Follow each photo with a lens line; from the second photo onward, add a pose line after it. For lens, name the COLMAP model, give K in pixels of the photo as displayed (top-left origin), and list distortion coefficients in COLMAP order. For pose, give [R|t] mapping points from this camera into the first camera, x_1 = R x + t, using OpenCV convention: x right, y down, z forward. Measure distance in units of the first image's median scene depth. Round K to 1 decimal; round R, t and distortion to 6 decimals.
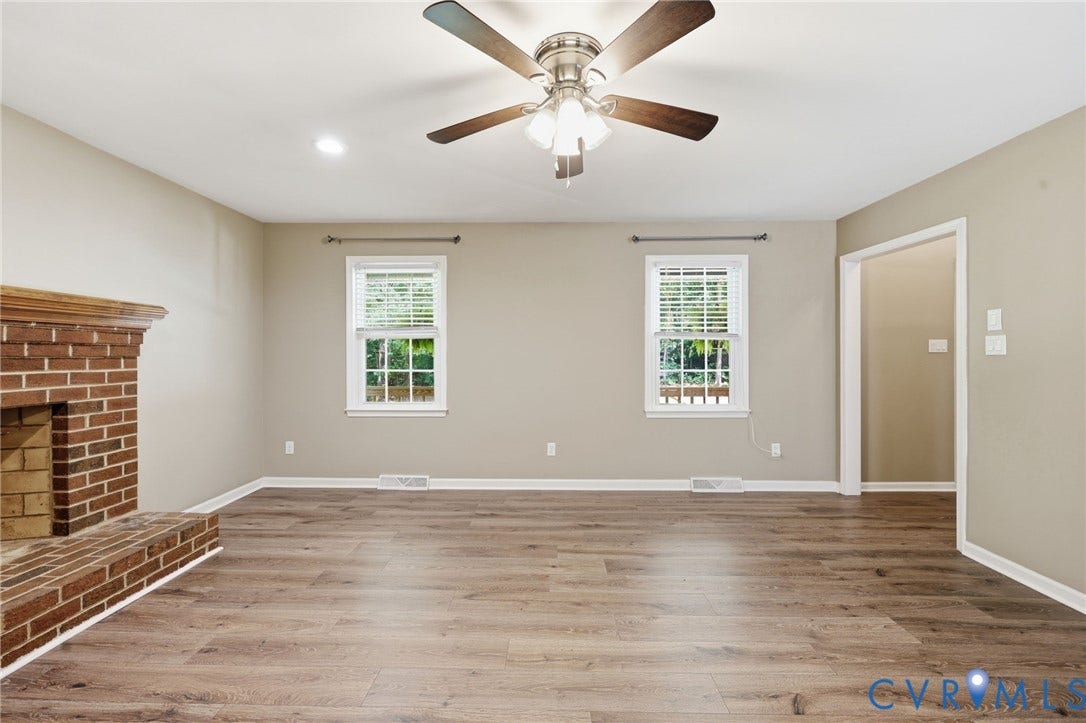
lens RADIAL K [[442.1, 0, 545.1], [0, 442.1, 357.6], [0, 0, 1]] dist [-0.000738, 0.000363]
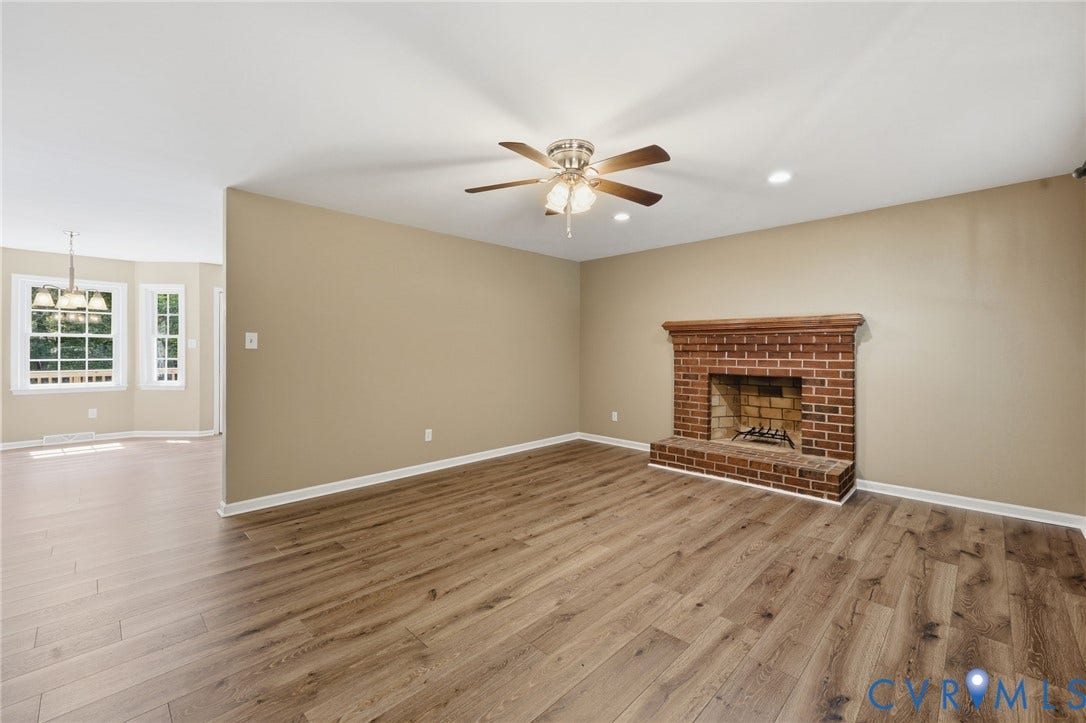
lens RADIAL K [[452.7, 0, 542.5], [0, 452.7, 349.9], [0, 0, 1]] dist [-0.002575, 0.001185]
pose [[-0.692930, -0.000460, -0.721005, 0.810023], [-0.004516, 0.999983, 0.003703, -0.008492], [0.720991, 0.005822, -0.692920, 1.327516]]
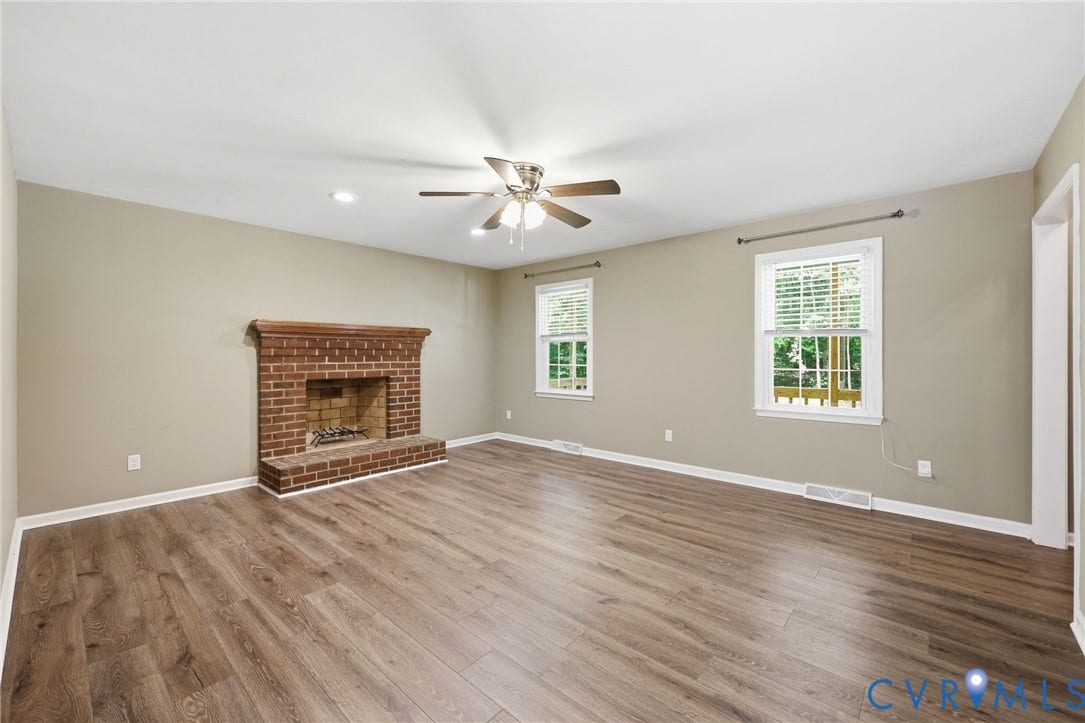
lens RADIAL K [[441.7, 0, 546.6], [0, 441.7, 358.6], [0, 0, 1]] dist [-0.000738, 0.000363]
pose [[0.761855, 0.005193, -0.647727, 0.782337], [-0.000707, 0.999974, 0.007186, -0.001988], [0.647748, -0.005016, 0.761838, -0.121454]]
